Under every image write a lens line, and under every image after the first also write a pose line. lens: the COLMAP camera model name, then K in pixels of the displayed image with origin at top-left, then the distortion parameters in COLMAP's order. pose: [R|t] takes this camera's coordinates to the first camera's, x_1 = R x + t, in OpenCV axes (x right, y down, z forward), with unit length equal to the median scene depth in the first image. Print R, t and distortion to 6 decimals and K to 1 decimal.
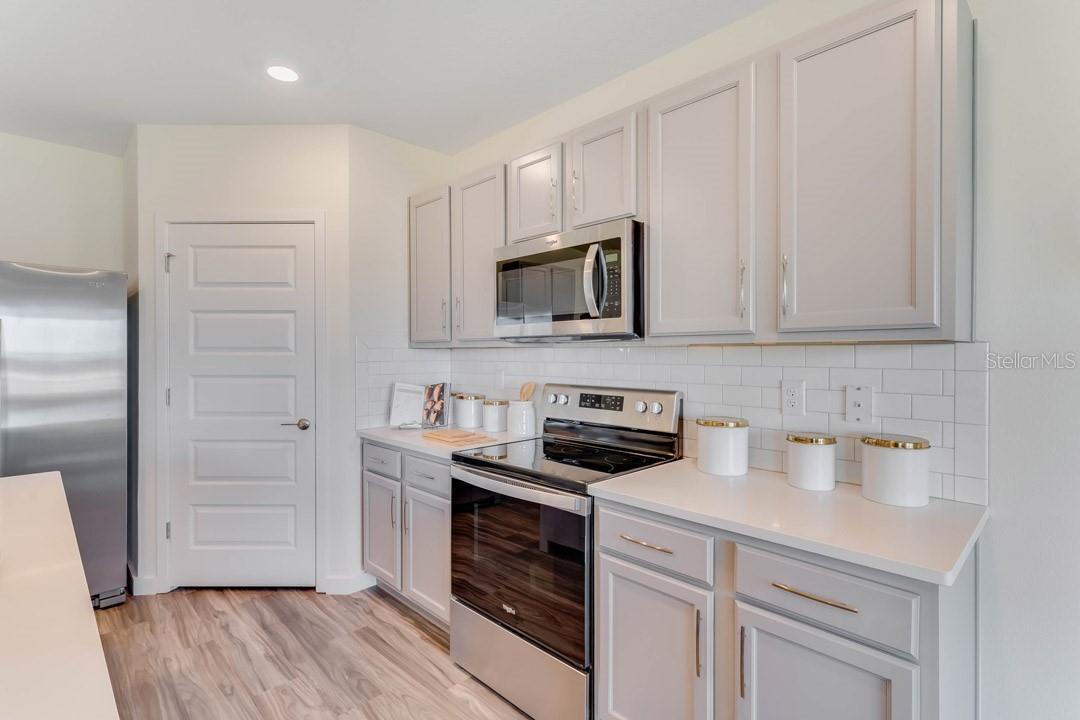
lens RADIAL K [[525.7, 0, 542.8], [0, 525.7, 352.4], [0, 0, 1]] dist [0.000483, -0.000064]
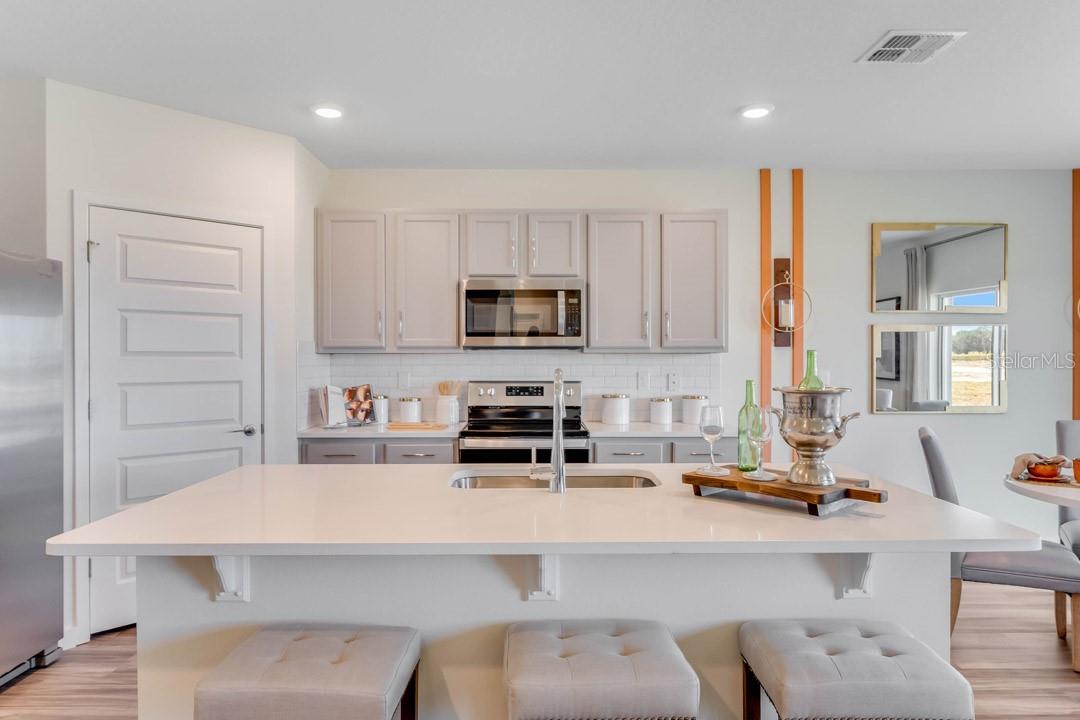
lens RADIAL K [[668.0, 0, 540.8], [0, 668.0, 360.5], [0, 0, 1]] dist [-0.039000, -0.000475]
pose [[0.683418, -0.002598, 0.730022, -1.181017], [0.000500, 0.999995, 0.003091, 0.002599], [-0.730027, -0.001748, 0.683416, -0.296964]]
